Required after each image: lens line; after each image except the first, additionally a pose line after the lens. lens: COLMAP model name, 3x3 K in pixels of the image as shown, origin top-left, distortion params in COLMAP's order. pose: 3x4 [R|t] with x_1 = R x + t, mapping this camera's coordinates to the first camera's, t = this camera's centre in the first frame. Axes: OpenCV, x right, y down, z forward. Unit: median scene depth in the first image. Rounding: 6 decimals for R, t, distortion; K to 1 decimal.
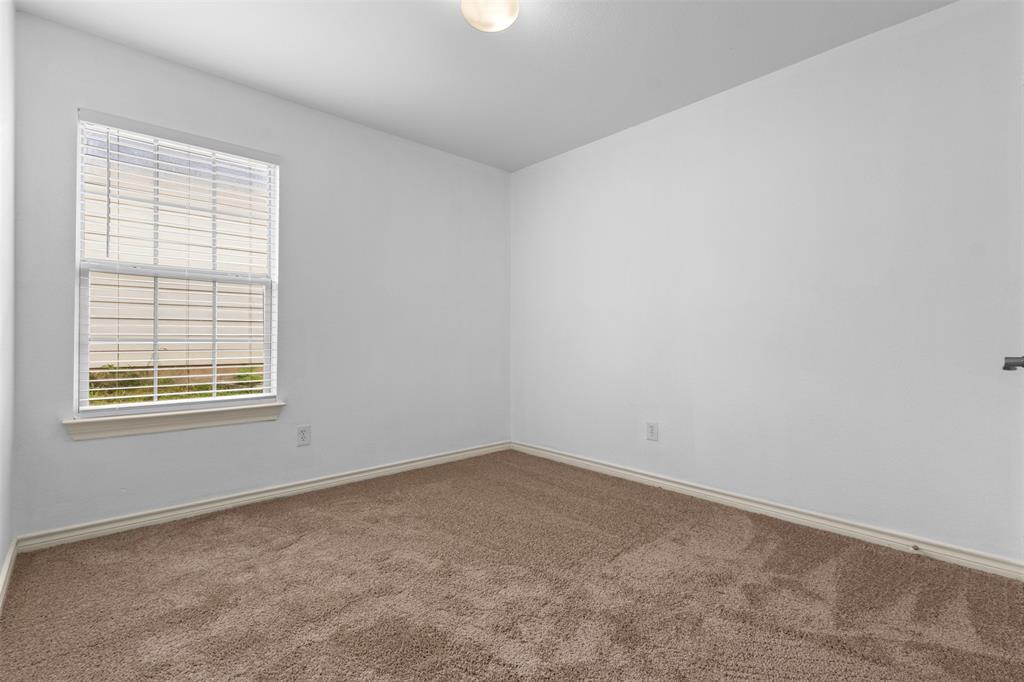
lens RADIAL K [[471.4, 0, 512.0], [0, 471.4, 341.0], [0, 0, 1]] dist [-0.000339, 0.000417]
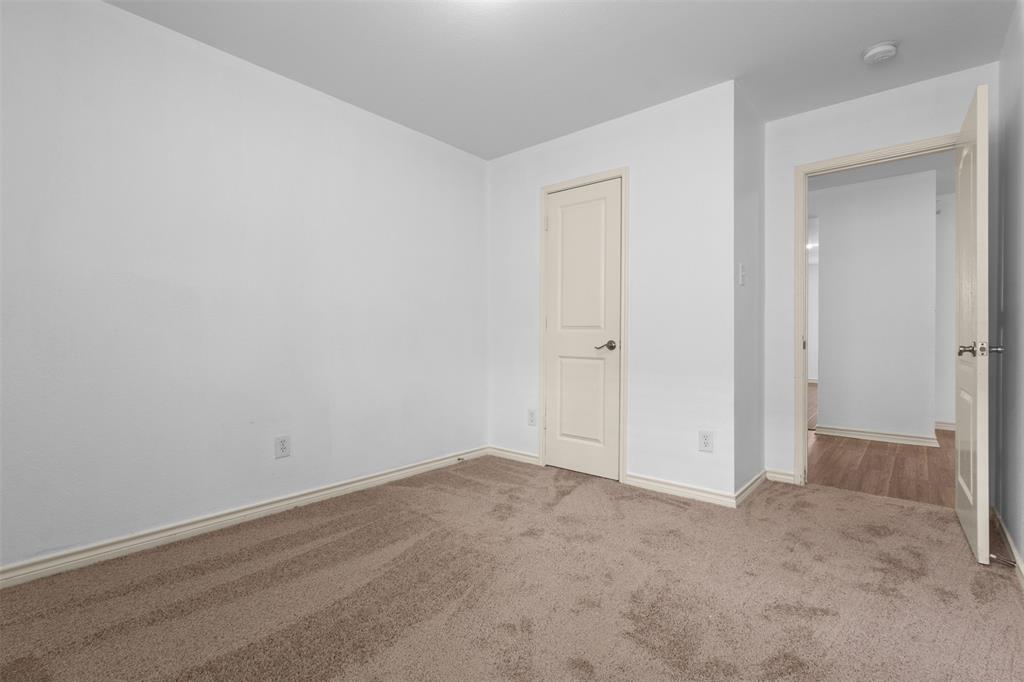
lens RADIAL K [[471.4, 0, 512.0], [0, 471.4, 341.0], [0, 0, 1]] dist [-0.000339, 0.000417]
pose [[-0.117812, -0.003786, 0.993029, -0.837060], [0.012030, 0.999914, 0.005239, 0.007108], [-0.992963, 0.012563, -0.117756, 0.991182]]
